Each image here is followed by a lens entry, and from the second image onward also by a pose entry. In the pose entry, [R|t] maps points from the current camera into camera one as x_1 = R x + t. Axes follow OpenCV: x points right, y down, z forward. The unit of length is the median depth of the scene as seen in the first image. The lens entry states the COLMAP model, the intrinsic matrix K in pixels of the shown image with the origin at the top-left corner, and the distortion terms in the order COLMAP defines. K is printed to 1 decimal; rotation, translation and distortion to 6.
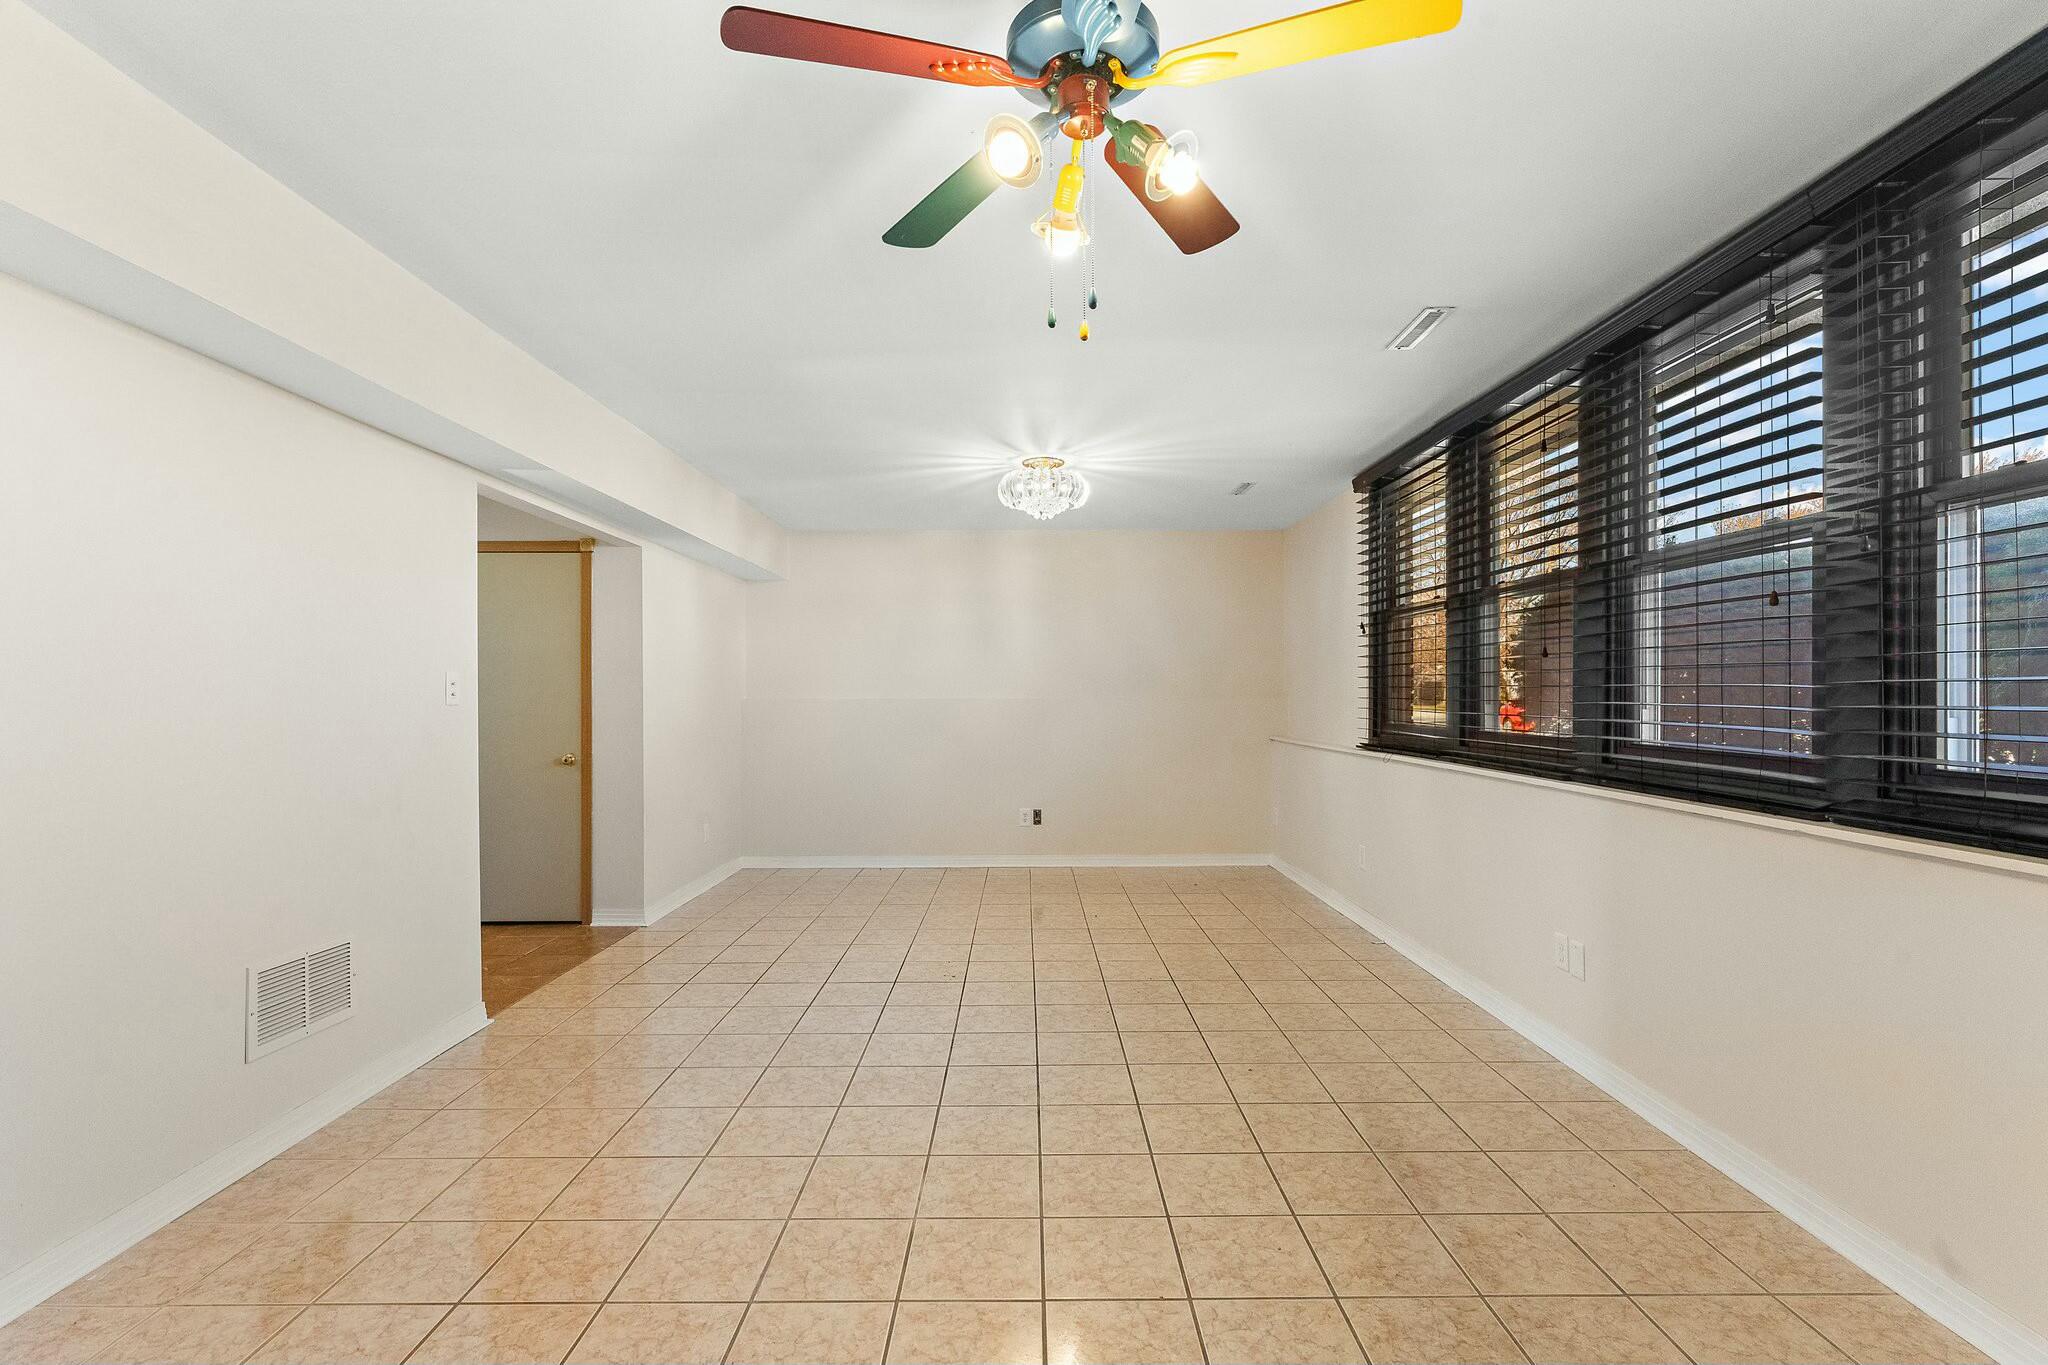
lens RADIAL K [[983.4, 0, 1025.4], [0, 983.4, 686.2], [0, 0, 1]] dist [0.005744, 0.000617]
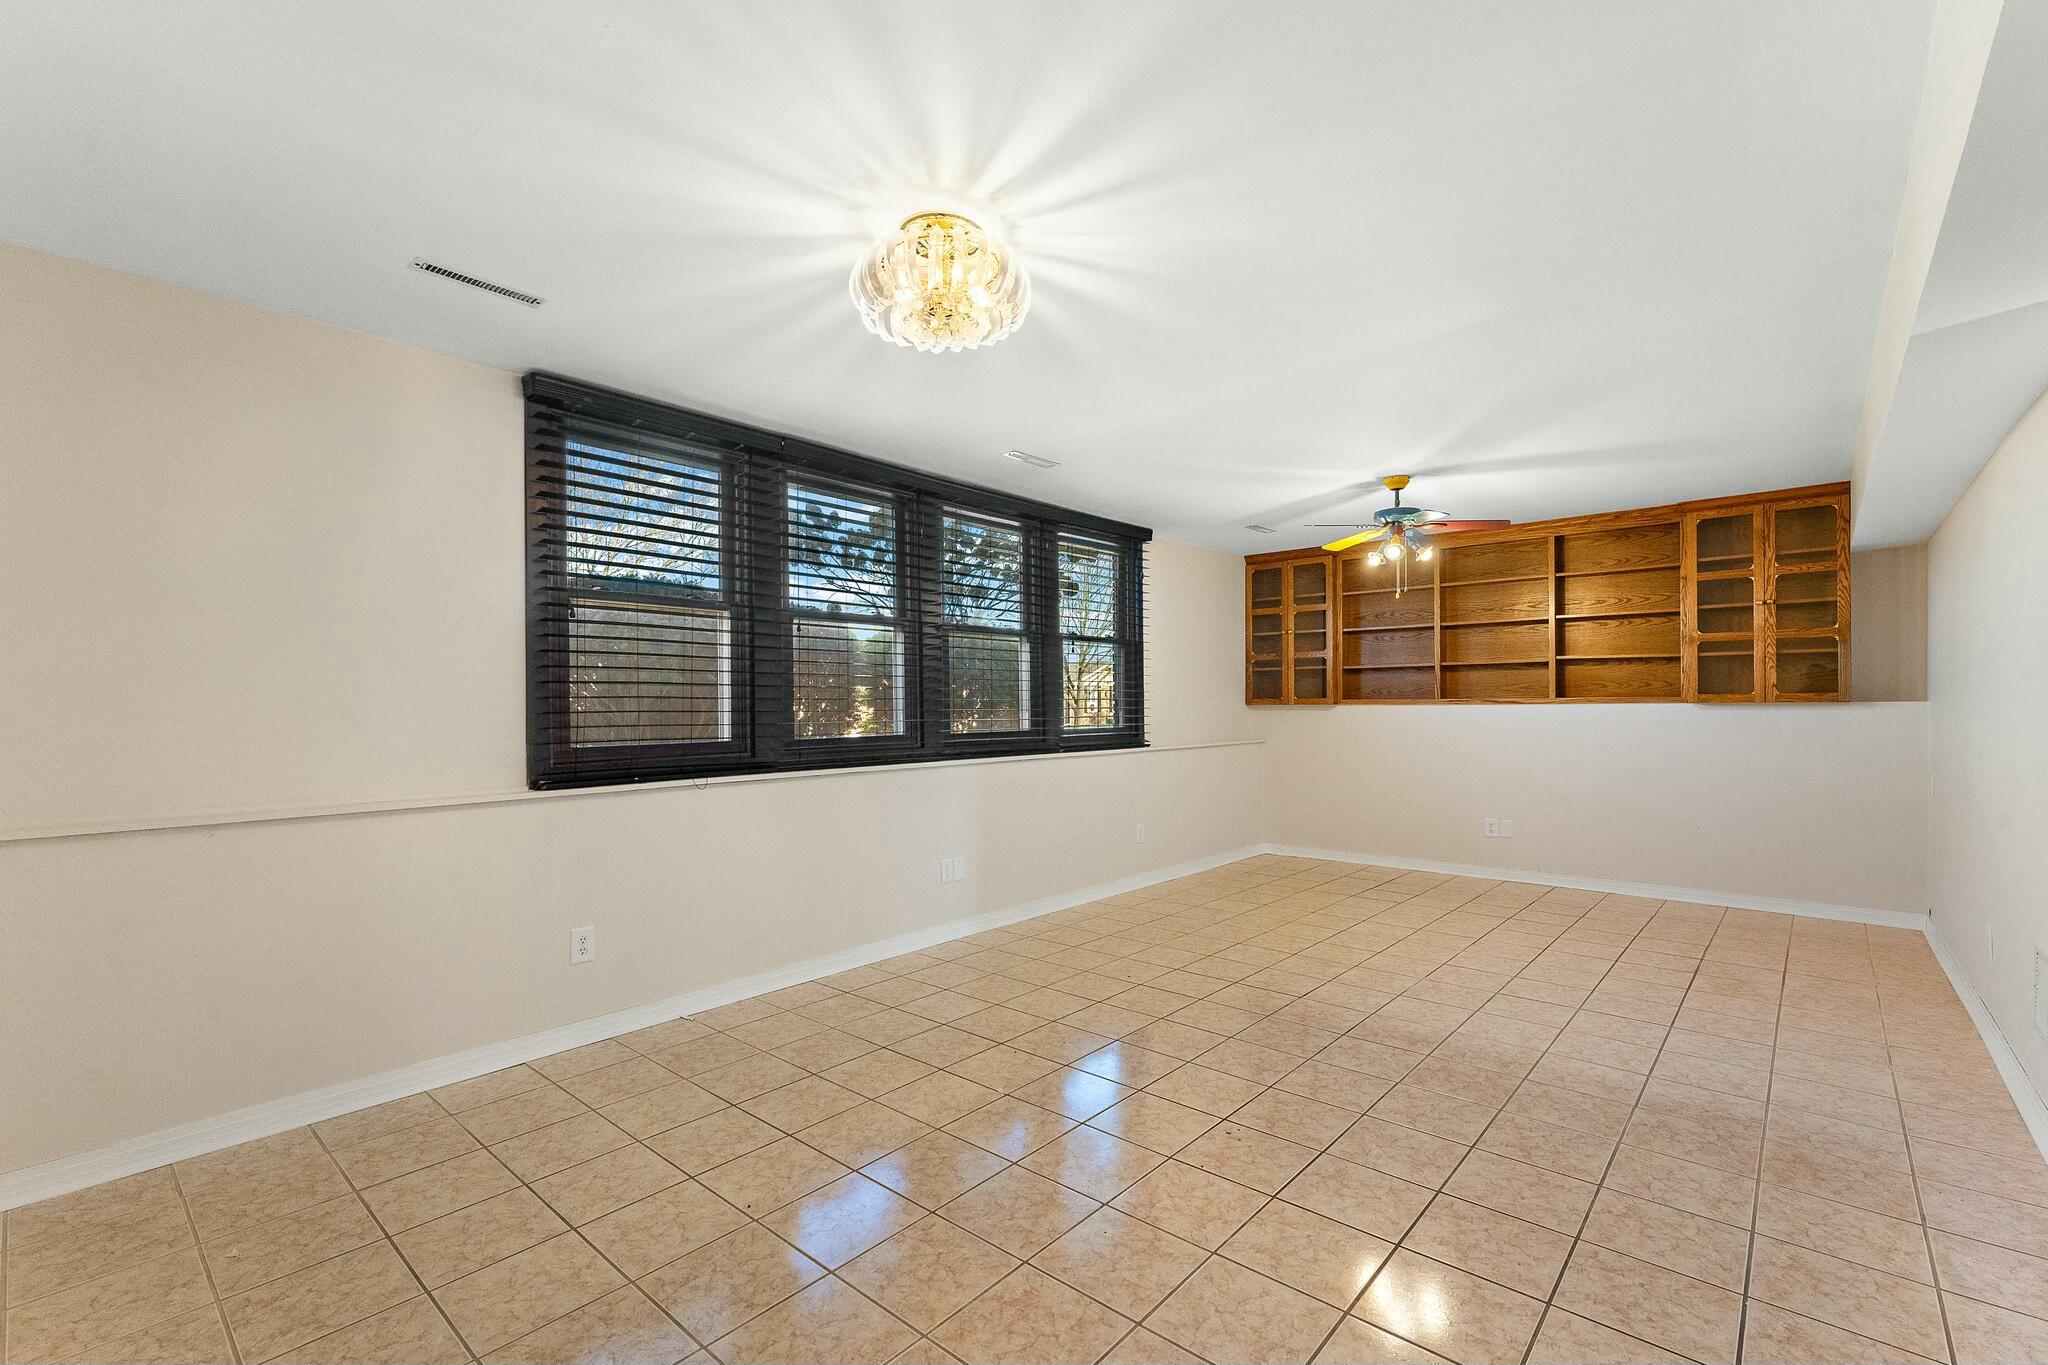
lens RADIAL K [[880.4, 0, 1023.3], [0, 880.4, 696.1], [0, 0, 1]] dist [-0.000886, -0.000096]
pose [[-0.754191, 0.012091, 0.656543, -0.566591], [0.003660, 0.999892, -0.014210, 0.016400], [-0.656645, -0.008314, -0.754154, 2.428685]]
